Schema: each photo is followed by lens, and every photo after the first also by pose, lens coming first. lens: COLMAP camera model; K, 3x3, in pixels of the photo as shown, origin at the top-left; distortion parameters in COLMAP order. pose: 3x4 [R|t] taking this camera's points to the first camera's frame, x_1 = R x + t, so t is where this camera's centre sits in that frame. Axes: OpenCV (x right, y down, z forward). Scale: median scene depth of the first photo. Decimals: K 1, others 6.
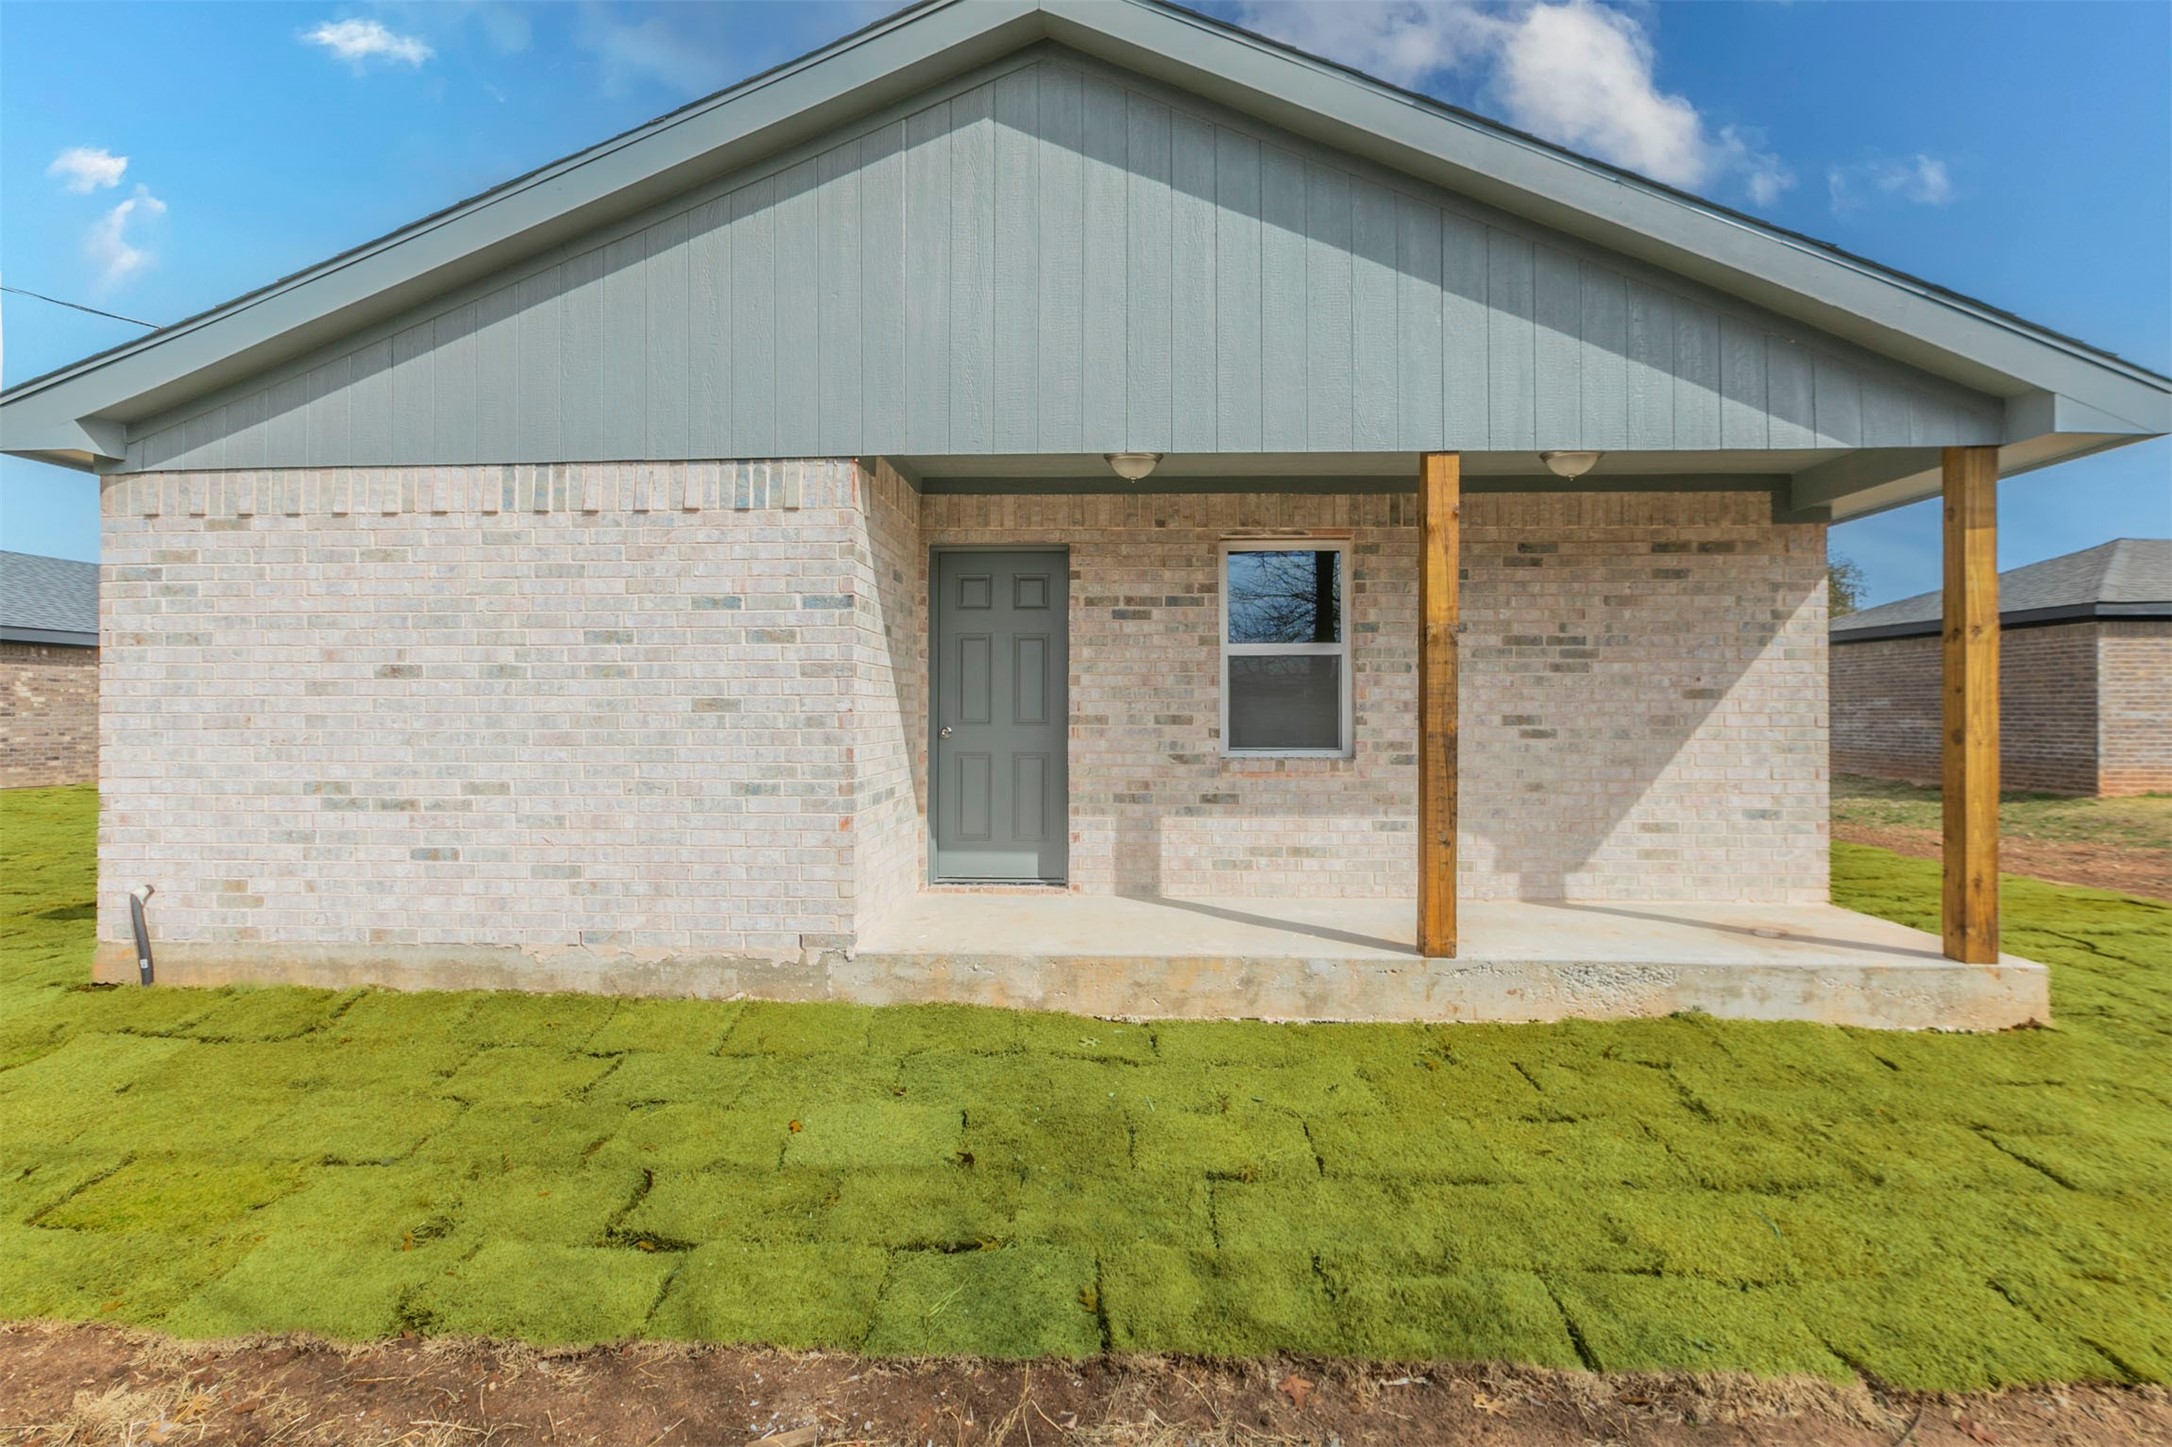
lens RADIAL K [[966.8, 0, 1086.5], [0, 966.8, 743.5], [0, 0, 1]] dist [-0.000064, 0.000095]
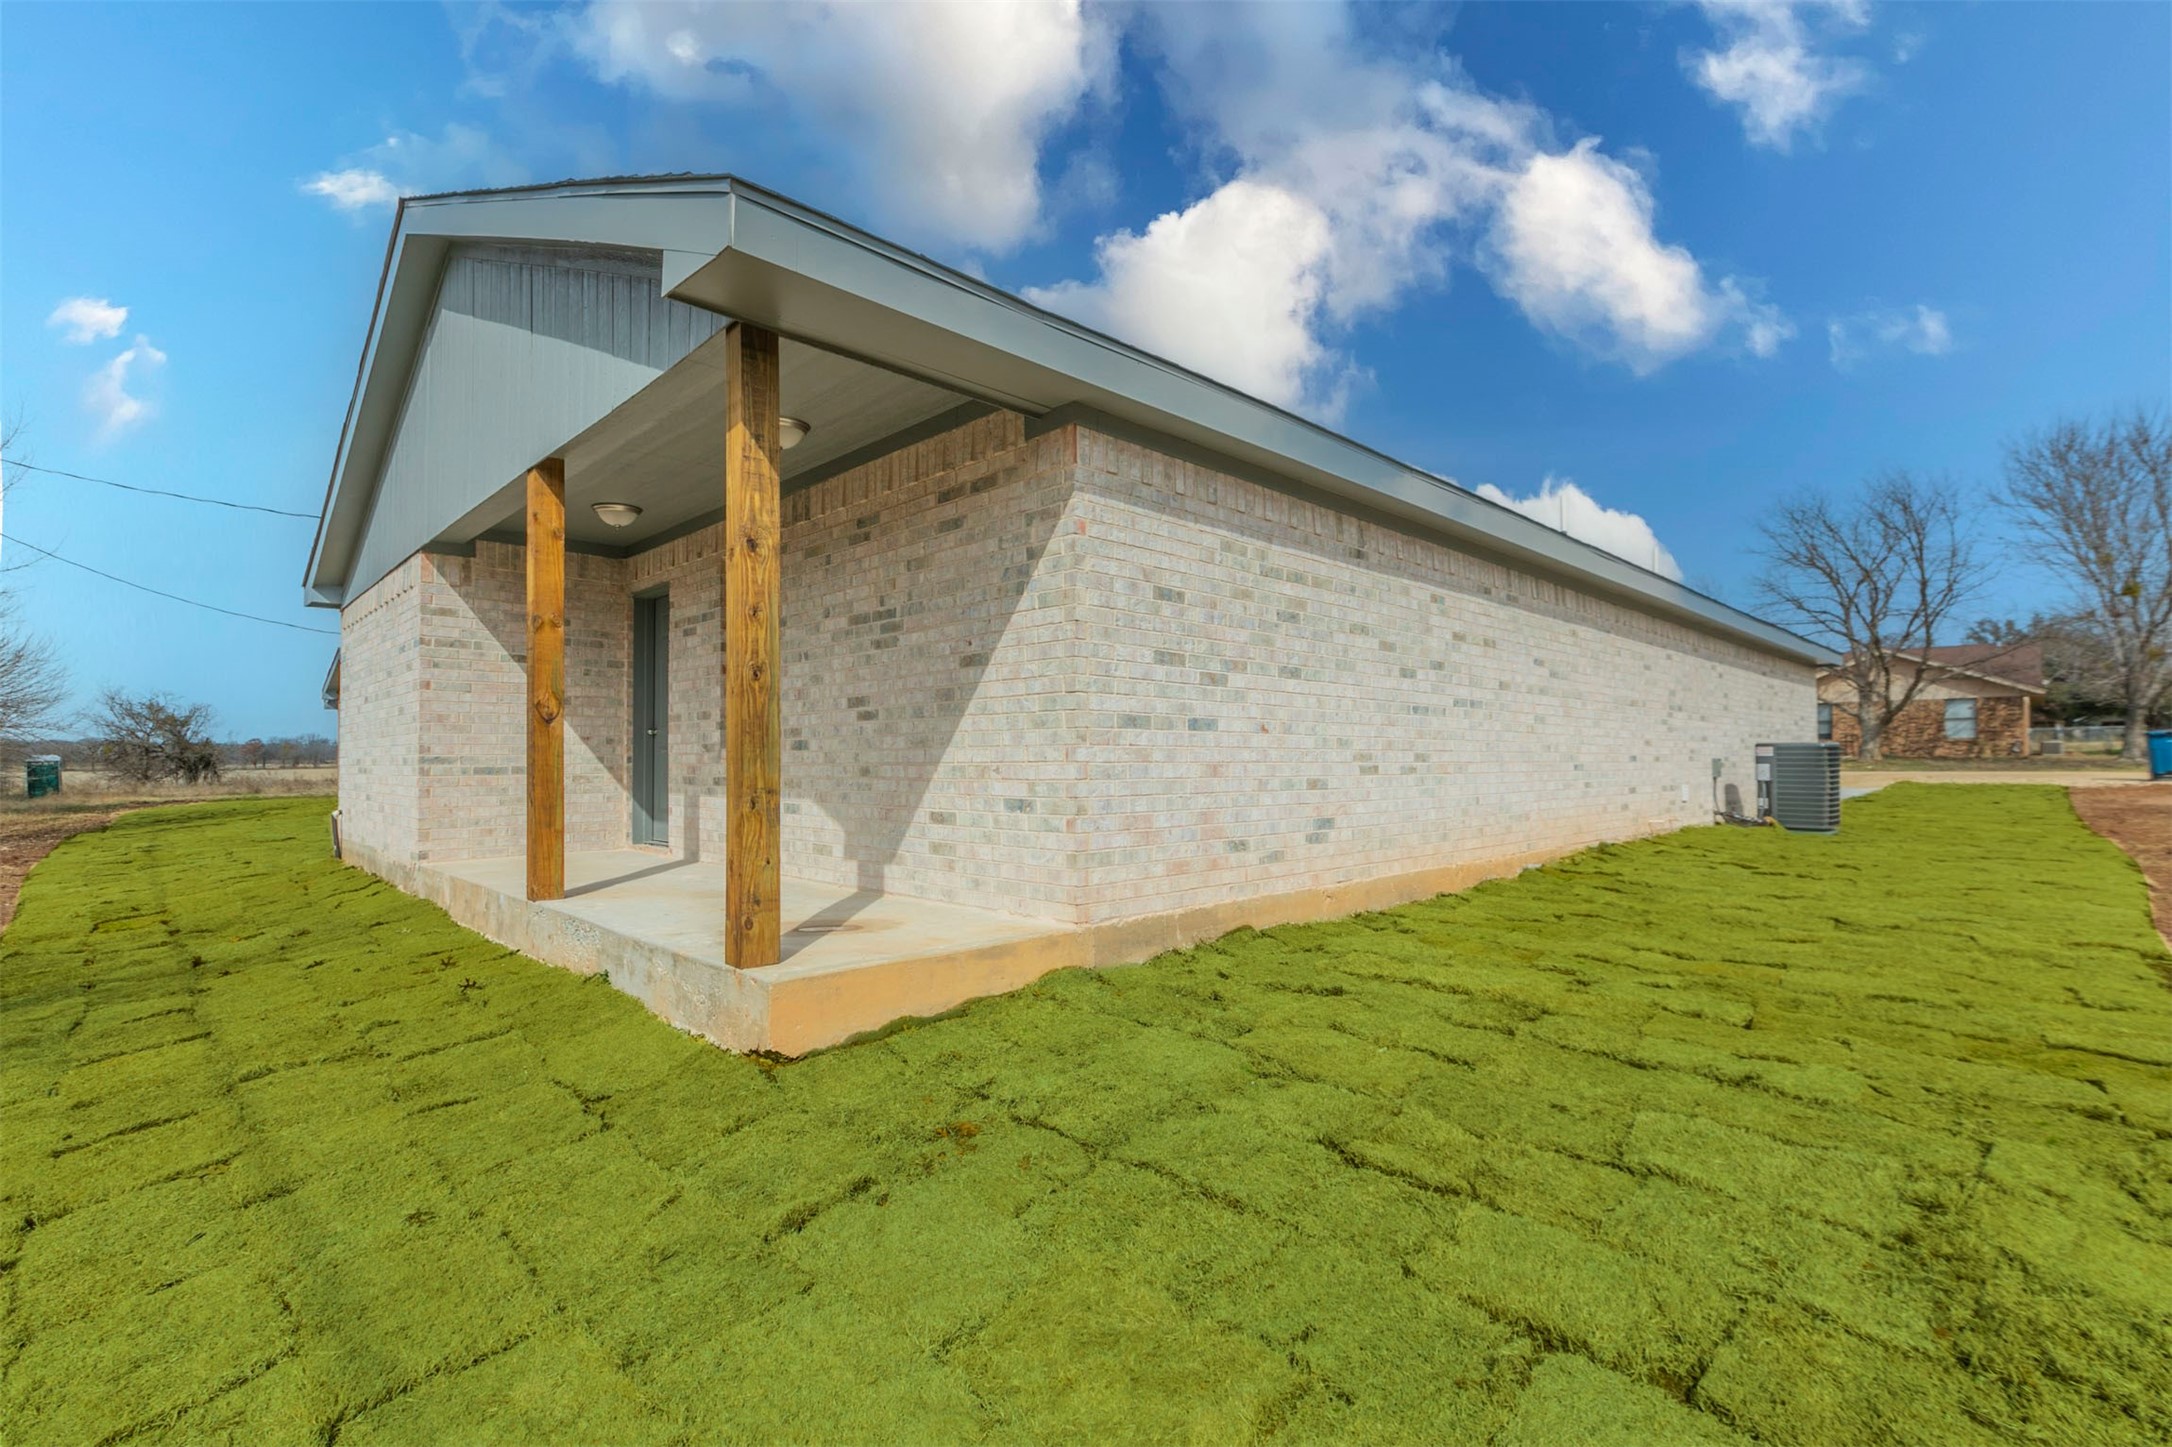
lens RADIAL K [[966.8, 0, 1086.5], [0, 966.8, 743.5], [0, 0, 1]] dist [-0.000064, 0.000095]
pose [[0.731613, -0.019070, -0.681453, 1.278390], [0.008548, 0.999787, -0.018801, 0.037604], [0.681667, 0.007930, 0.731620, 0.451544]]
